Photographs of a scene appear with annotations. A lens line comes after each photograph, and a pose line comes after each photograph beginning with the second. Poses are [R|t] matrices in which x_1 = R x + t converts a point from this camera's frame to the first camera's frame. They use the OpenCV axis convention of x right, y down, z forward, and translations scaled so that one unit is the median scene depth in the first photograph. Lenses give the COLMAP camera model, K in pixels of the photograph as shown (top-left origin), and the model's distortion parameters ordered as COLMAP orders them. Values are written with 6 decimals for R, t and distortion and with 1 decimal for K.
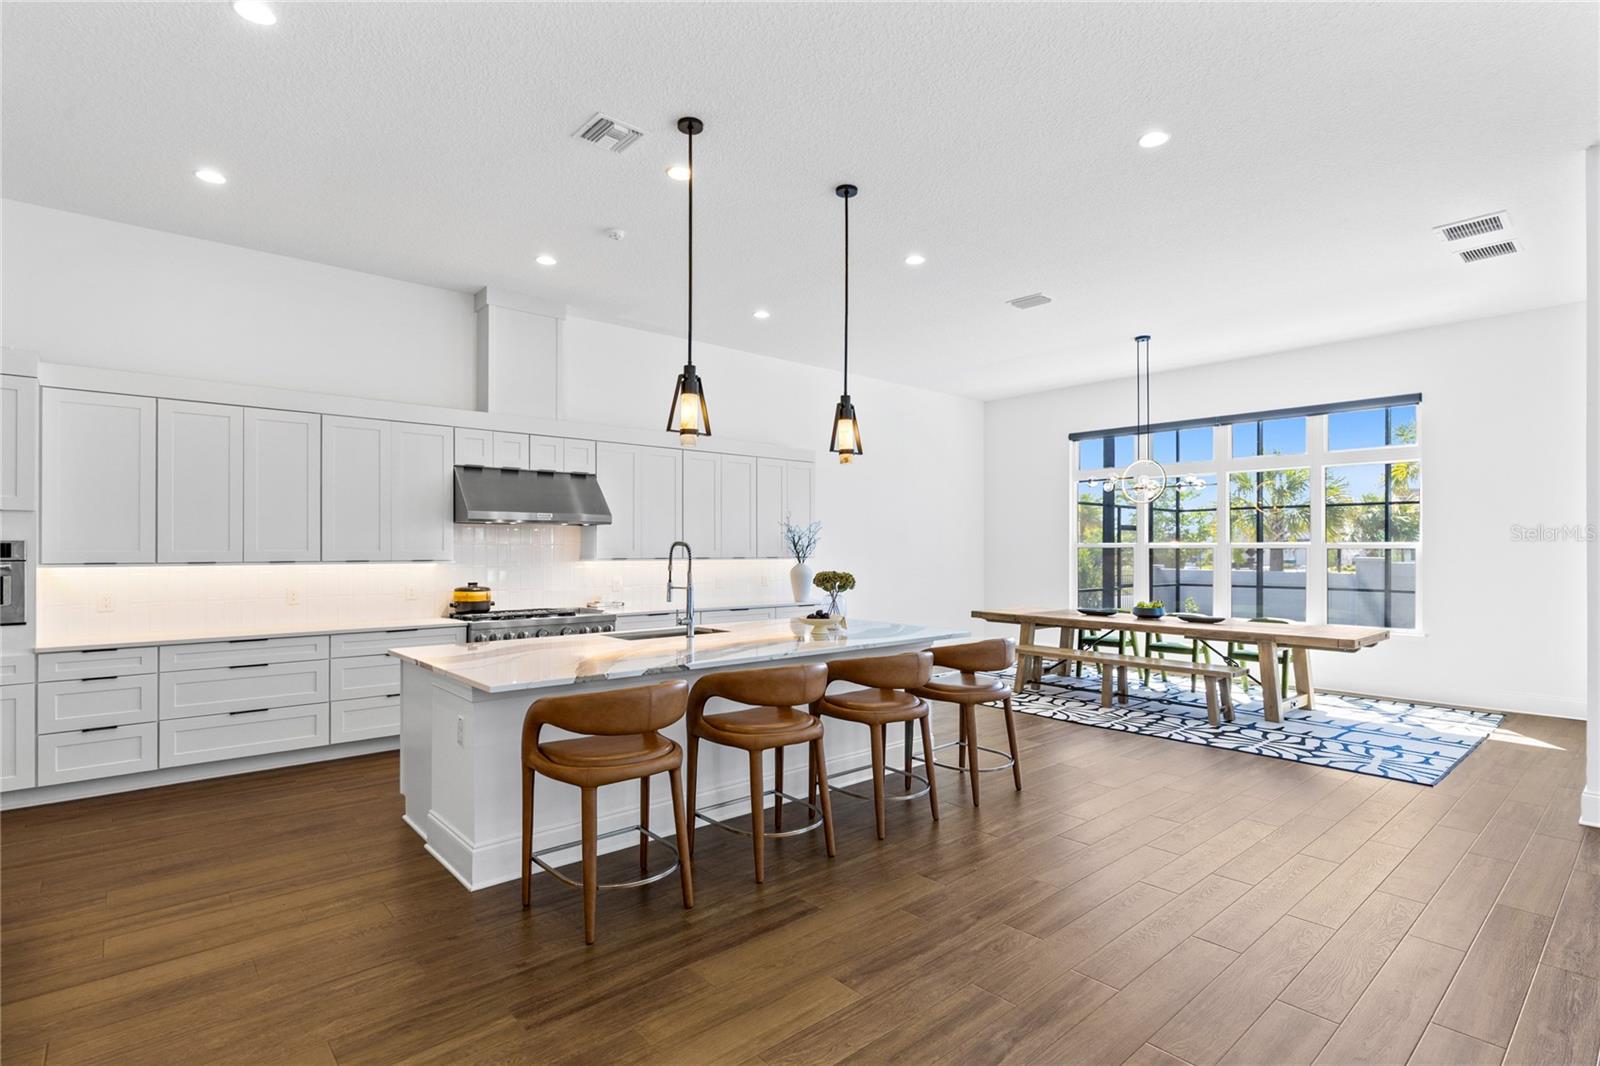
lens RADIAL K [[787.3, 0, 803.7], [0, 787.3, 547.9], [0, 0, 1]] dist [-0.001829, 0.000133]
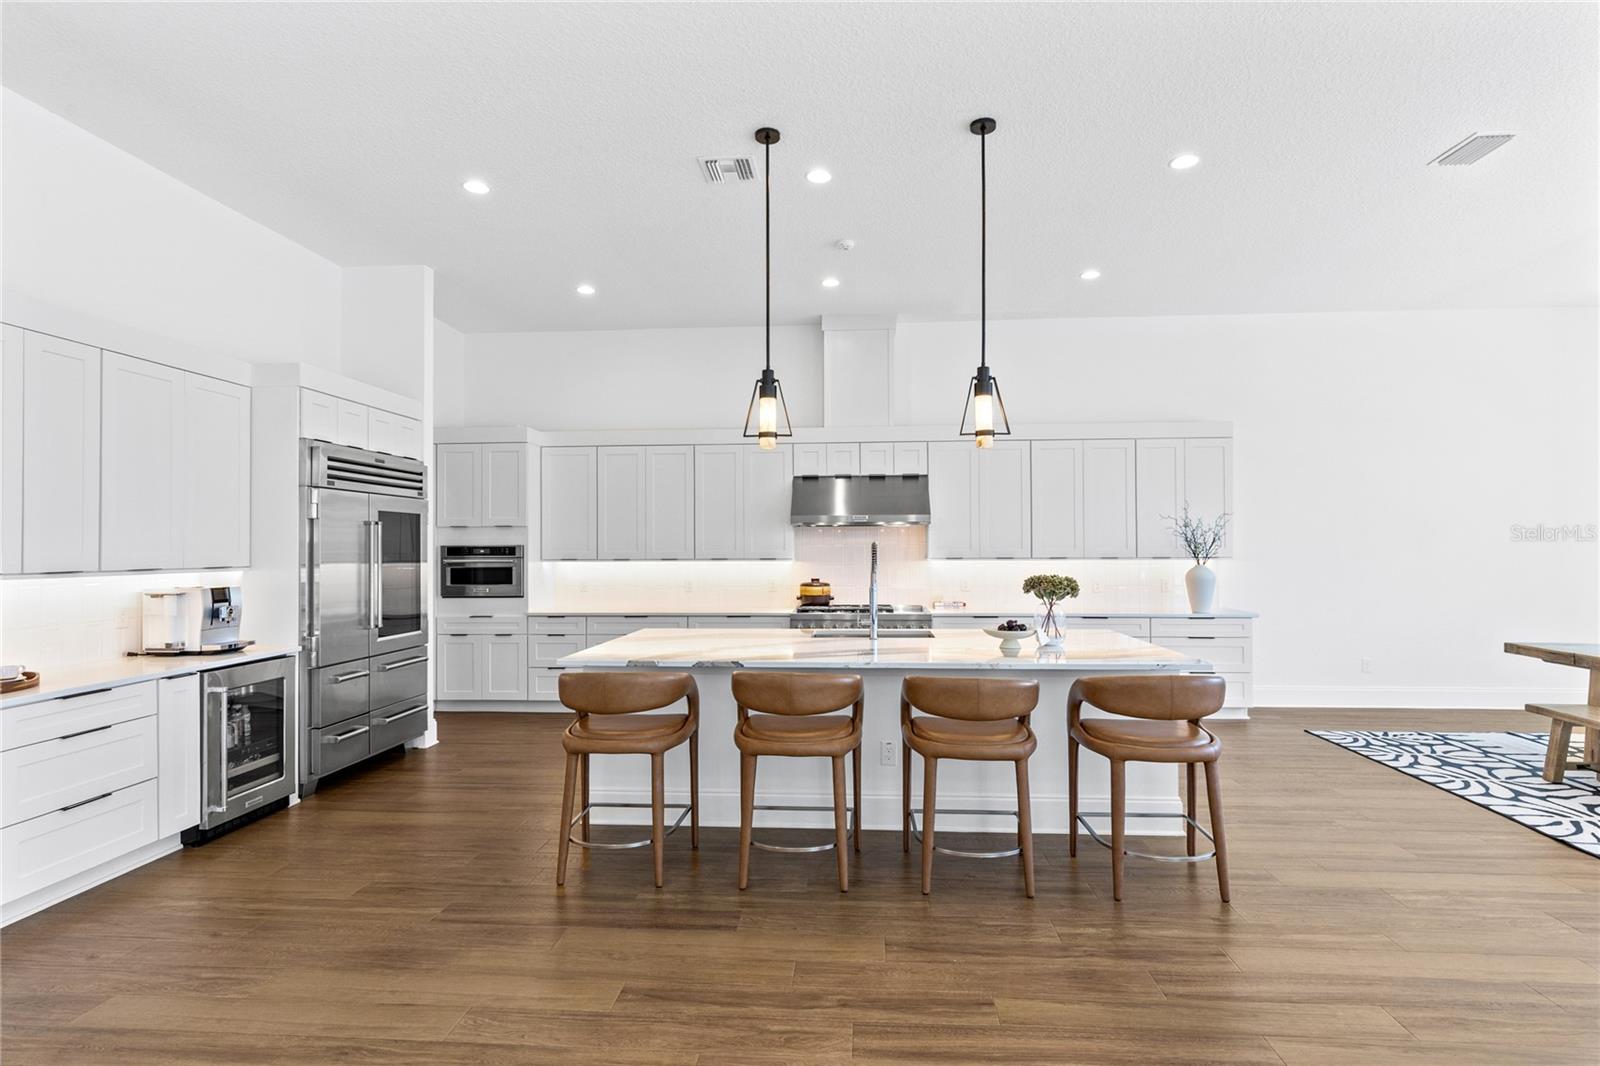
lens RADIAL K [[787.9, 0, 806.4], [0, 787.9, 539.3], [0, 0, 1]] dist [-0.001195, -0.000273]
pose [[0.700378, -0.011381, -0.713681, 0.453193], [0.005095, 0.999927, -0.010945, -0.000119], [0.713754, 0.004029, 0.700385, 0.234984]]
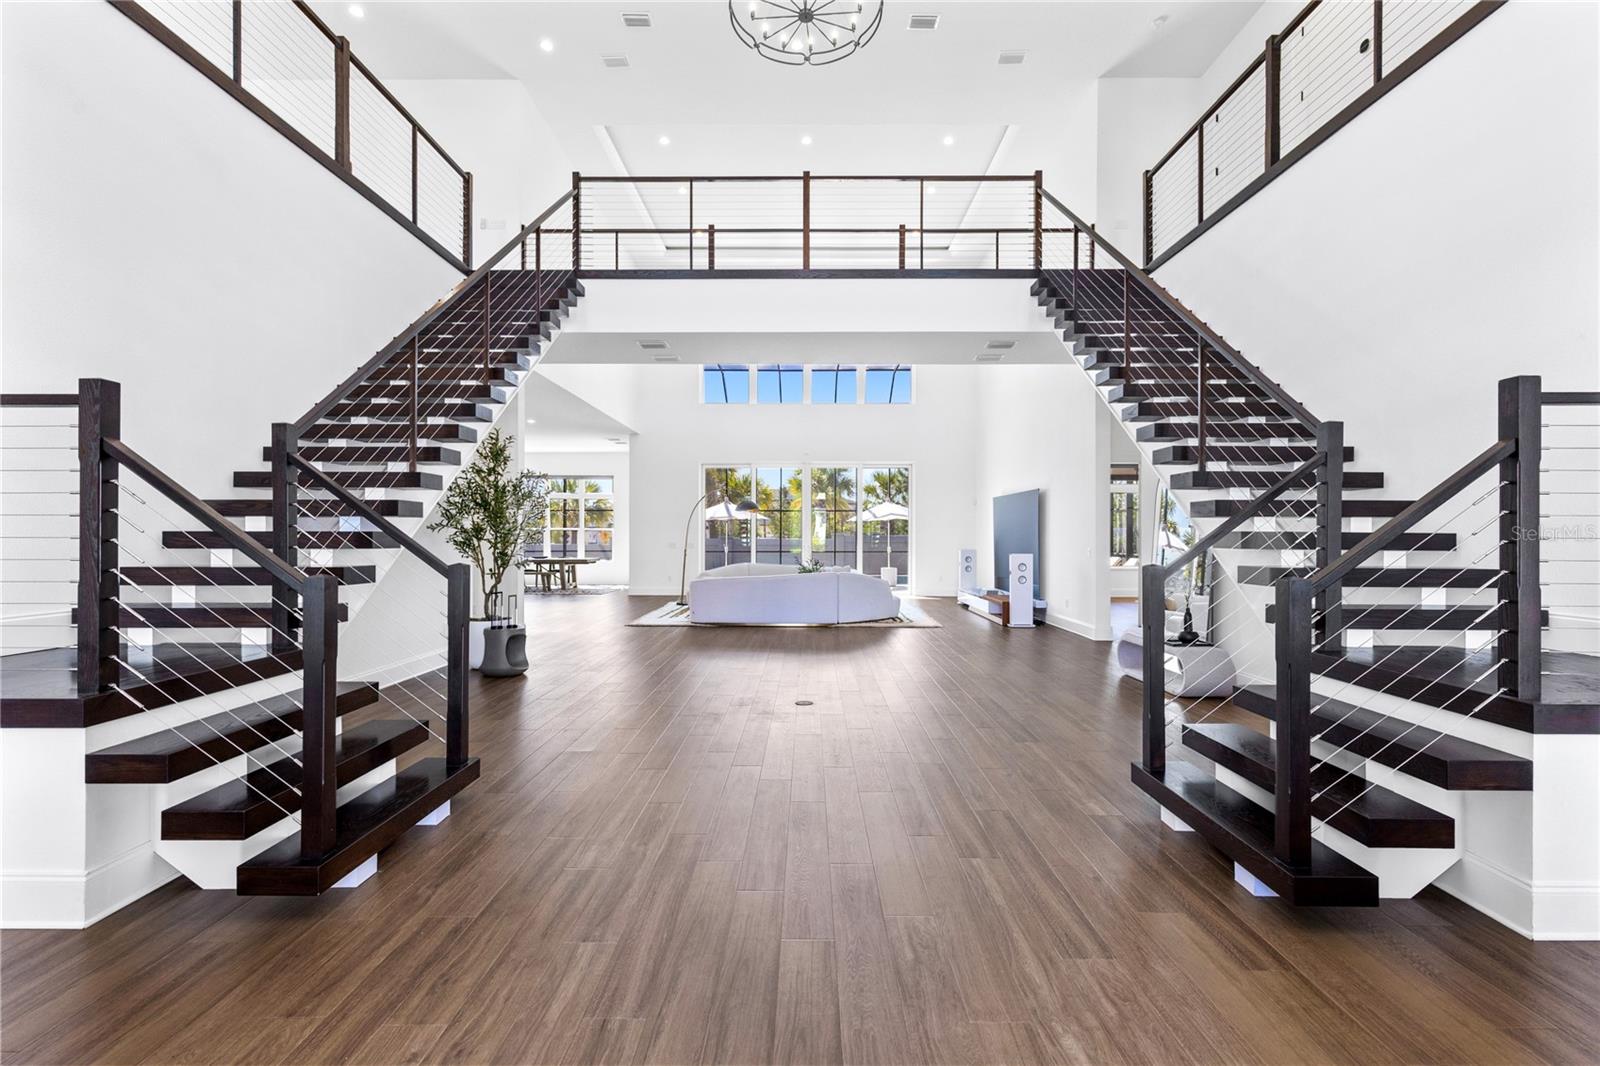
lens RADIAL K [[715.3, 0, 804.5], [0, 715.3, 533.2], [0, 0, 1]] dist [0.007065, -0.000289]
pose [[0.665092, 0.001632, 0.746760, -0.955120], [-0.002197, 0.999998, -0.000229, 0.020261], [-0.746758, -0.001488, 0.665094, -1.727332]]
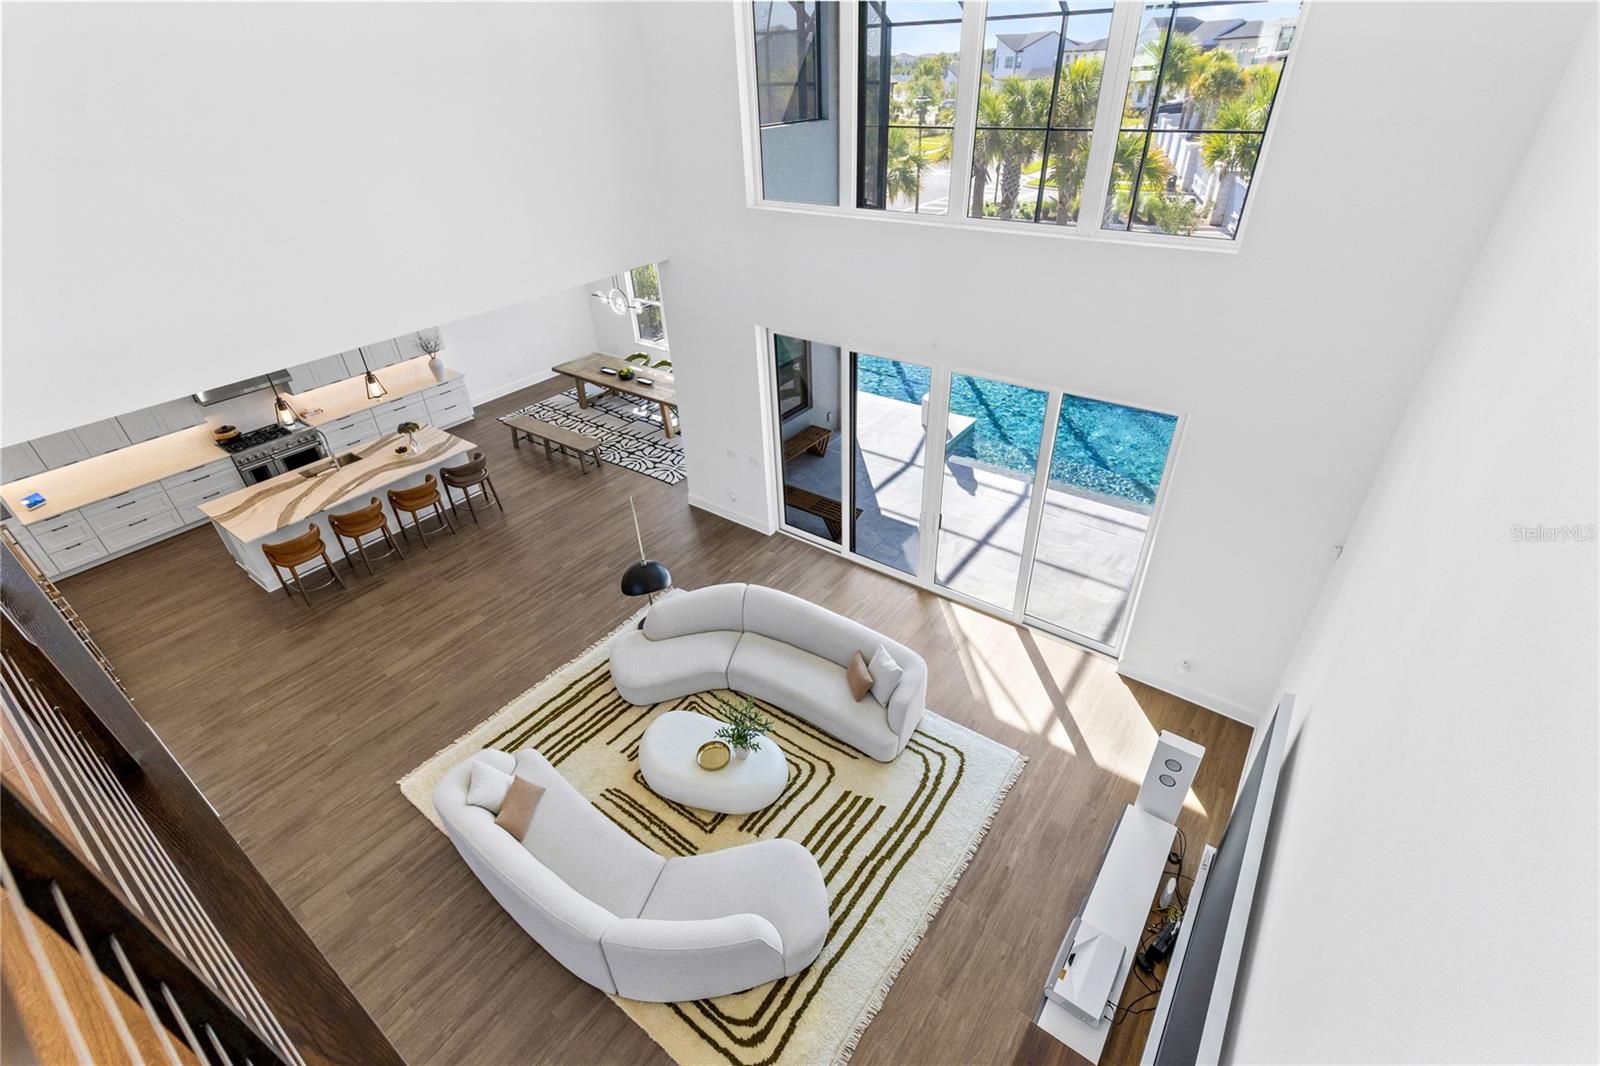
lens RADIAL K [[715.3, 0, 804.5], [0, 715.3, 533.2], [0, 0, 1]] dist [0.007065, -0.000289]
pose [[0.976483, -0.145029, 0.159522, 0.751313], [0.035574, 0.838162, 0.544259, -0.753089], [-0.212639, -0.525785, 0.823611, -1.018428]]
